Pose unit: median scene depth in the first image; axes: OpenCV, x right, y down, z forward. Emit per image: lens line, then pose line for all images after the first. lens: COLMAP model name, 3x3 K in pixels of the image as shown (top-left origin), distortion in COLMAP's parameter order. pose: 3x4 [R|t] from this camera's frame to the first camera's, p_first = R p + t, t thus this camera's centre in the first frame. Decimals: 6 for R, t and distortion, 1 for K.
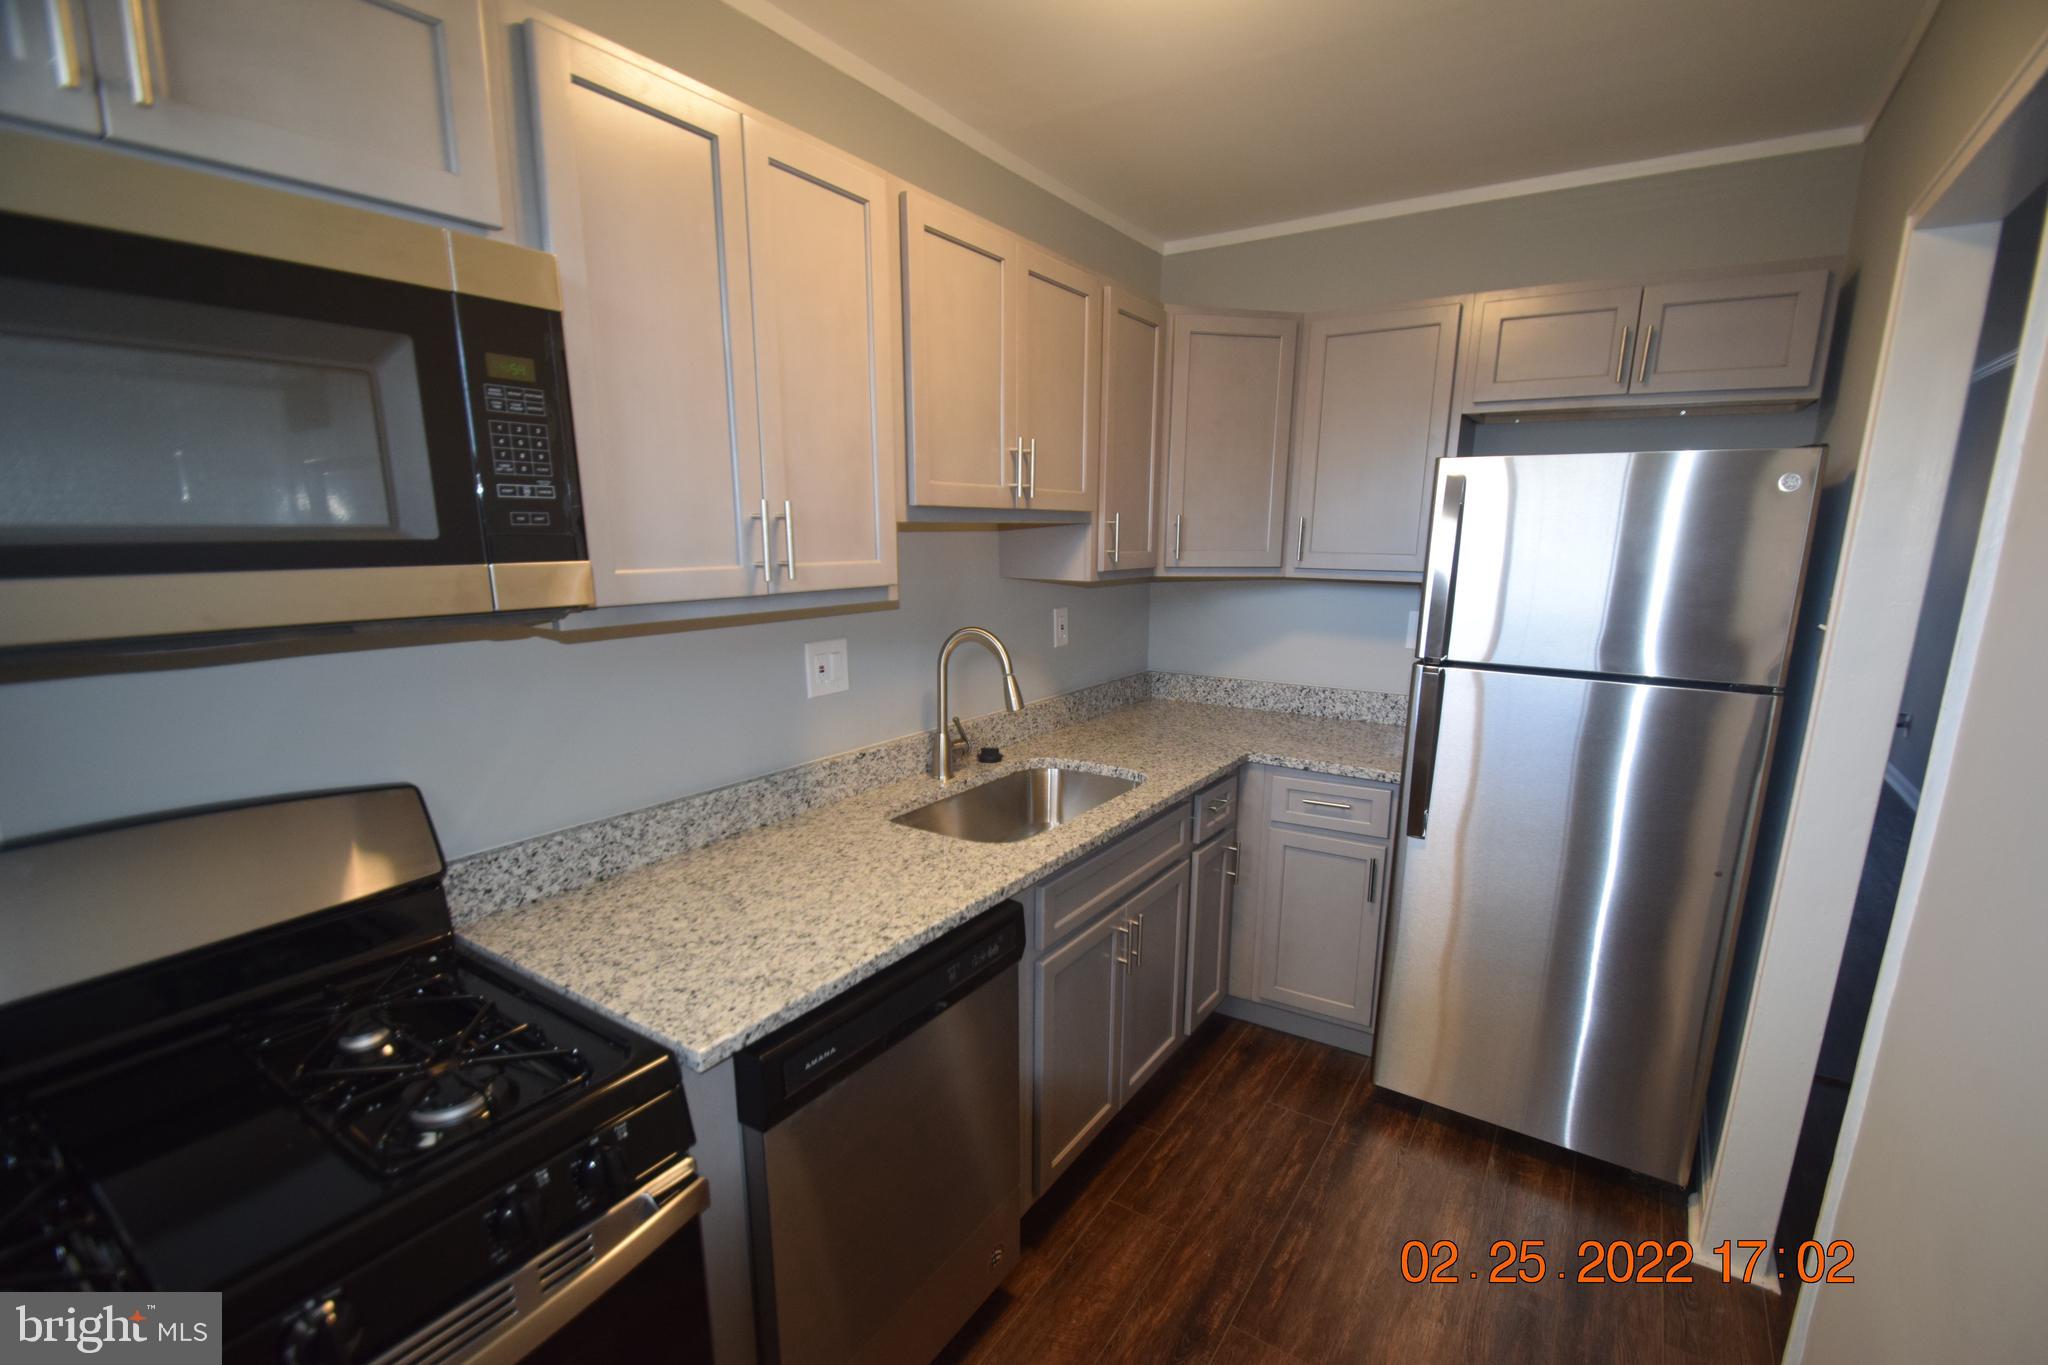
lens RADIAL K [[899.9, 0, 1034.0], [0, 899.9, 729.8], [0, 0, 1]] dist [0.024180, -0.022576]
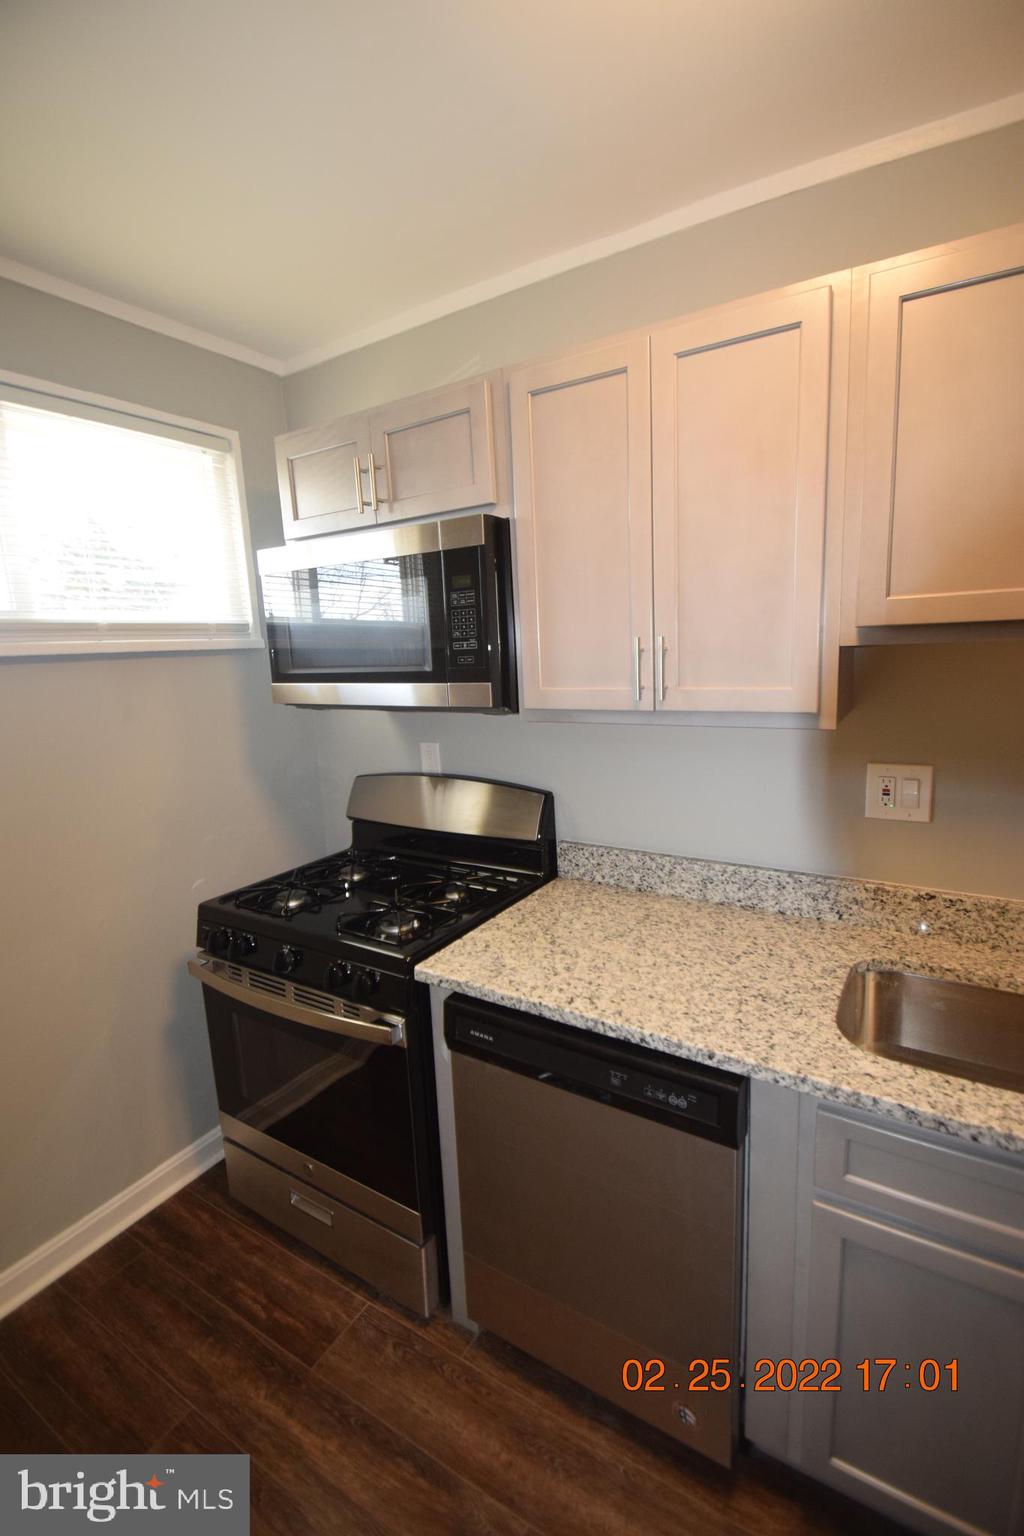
lens RADIAL K [[674.9, 0, 546.4], [0, 674.9, 763.6], [0, 0, 1]] dist [0.024180, -0.022576]
pose [[0.053745, 0.166167, -0.984632, 0.510771], [-0.180348, 0.971457, 0.154100, -0.160151], [0.982134, 0.169294, 0.082179, 0.643279]]
